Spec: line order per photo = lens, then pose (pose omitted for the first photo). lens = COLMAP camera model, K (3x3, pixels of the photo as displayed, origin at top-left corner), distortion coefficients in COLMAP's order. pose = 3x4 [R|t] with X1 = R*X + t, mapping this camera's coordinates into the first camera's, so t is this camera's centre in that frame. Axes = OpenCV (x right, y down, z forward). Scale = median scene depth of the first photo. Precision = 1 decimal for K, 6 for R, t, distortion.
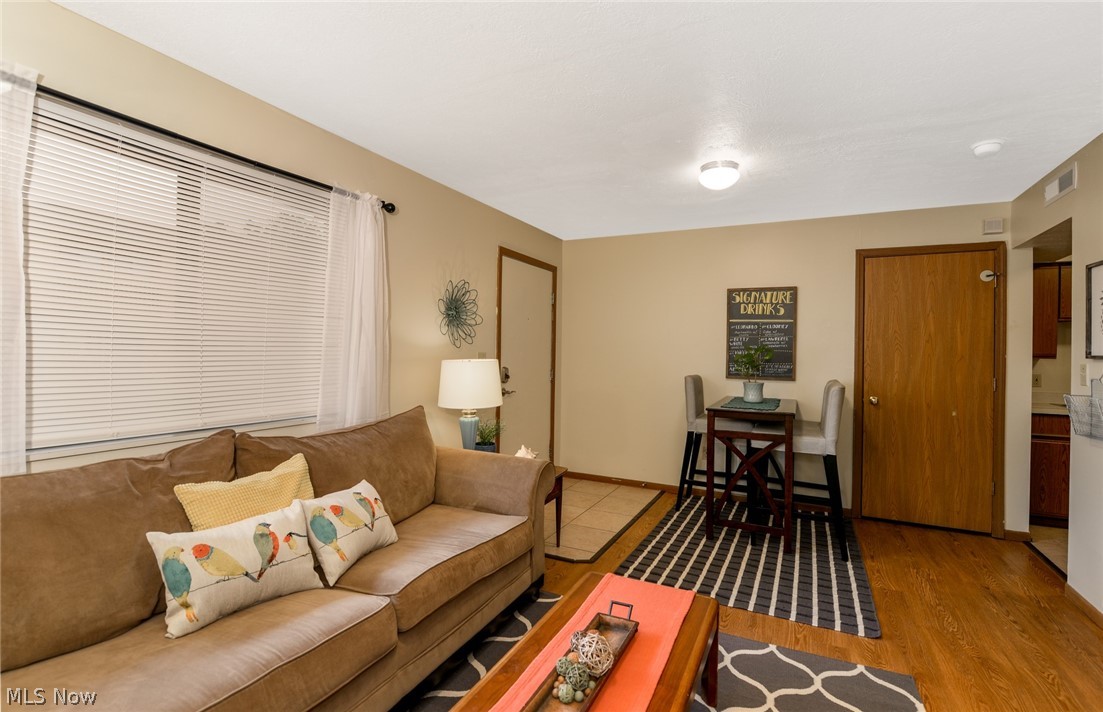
lens RADIAL K [[512.5, 0, 552.4], [0, 512.5, 350.5], [0, 0, 1]] dist [-0.000973, -0.000353]
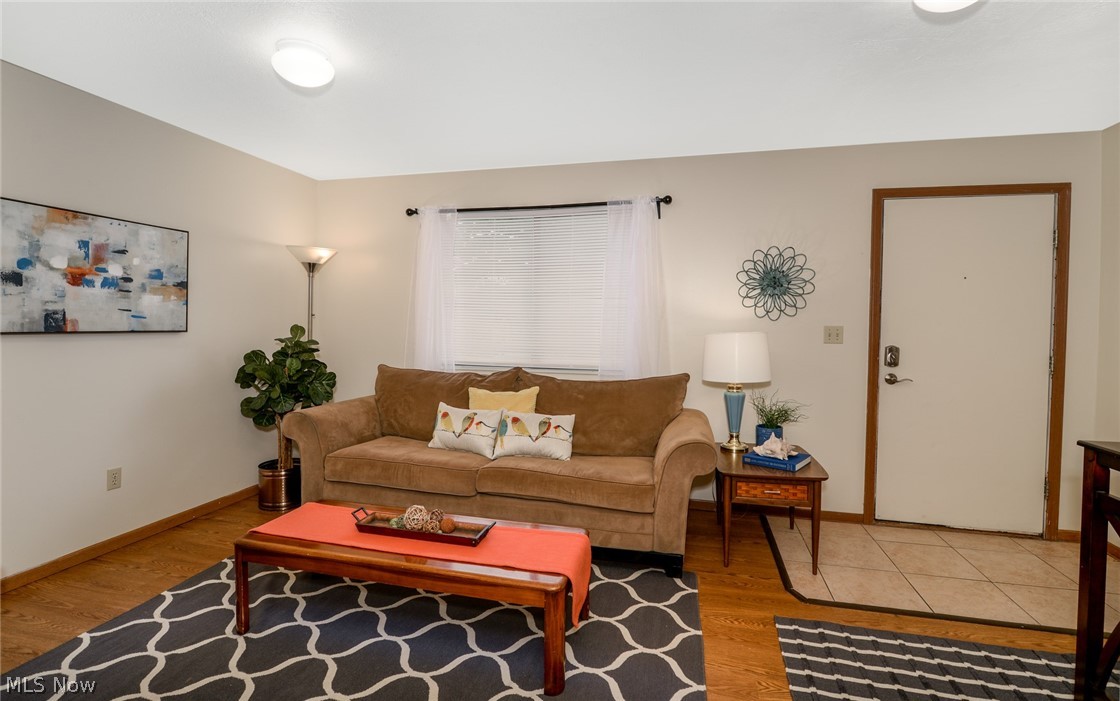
lens RADIAL K [[515.2, 0, 550.2], [0, 515.2, 329.7], [0, 0, 1]] dist [-0.013443, -0.000508]
pose [[0.220742, 0.005716, -0.975315, 0.729527], [-0.005374, 0.999975, 0.004644, 0.011751], [0.975317, 0.004216, 0.220768, 0.464014]]
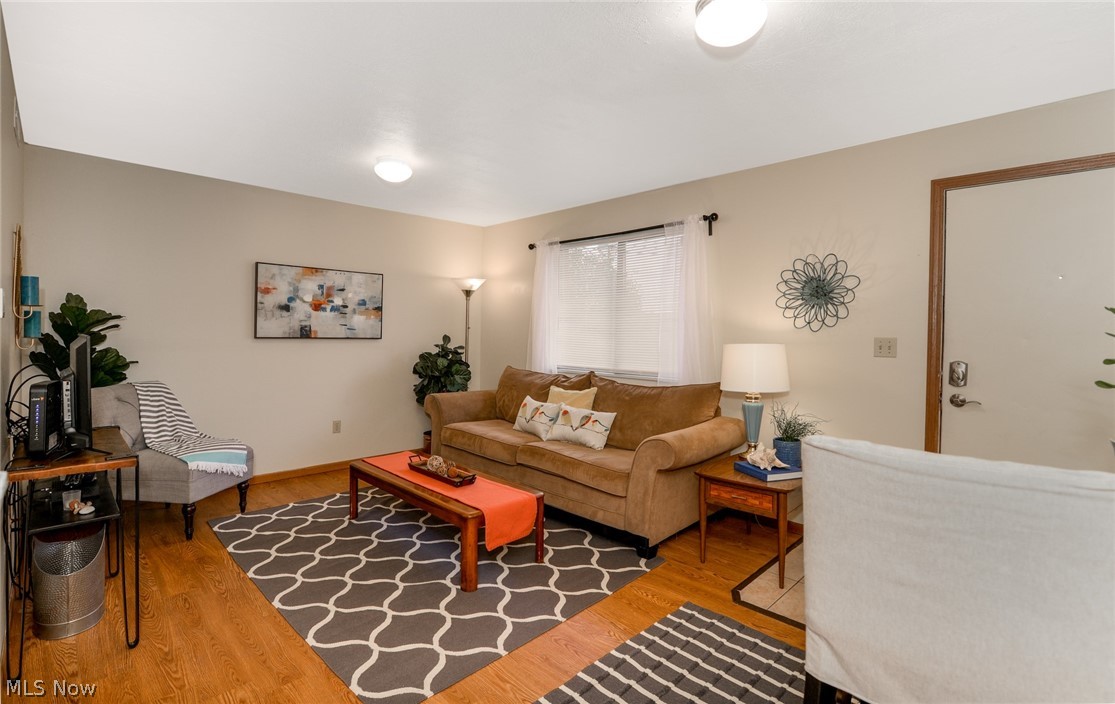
lens RADIAL K [[512.1, 0, 560.5], [0, 512.1, 335.0], [0, 0, 1]] dist [-0.013959, 0.000002]
pose [[-0.305761, -0.010670, -0.952048, 0.908623], [-0.014214, 0.999877, -0.006641, 0.015567], [0.952002, 0.011501, -0.305875, 0.983464]]
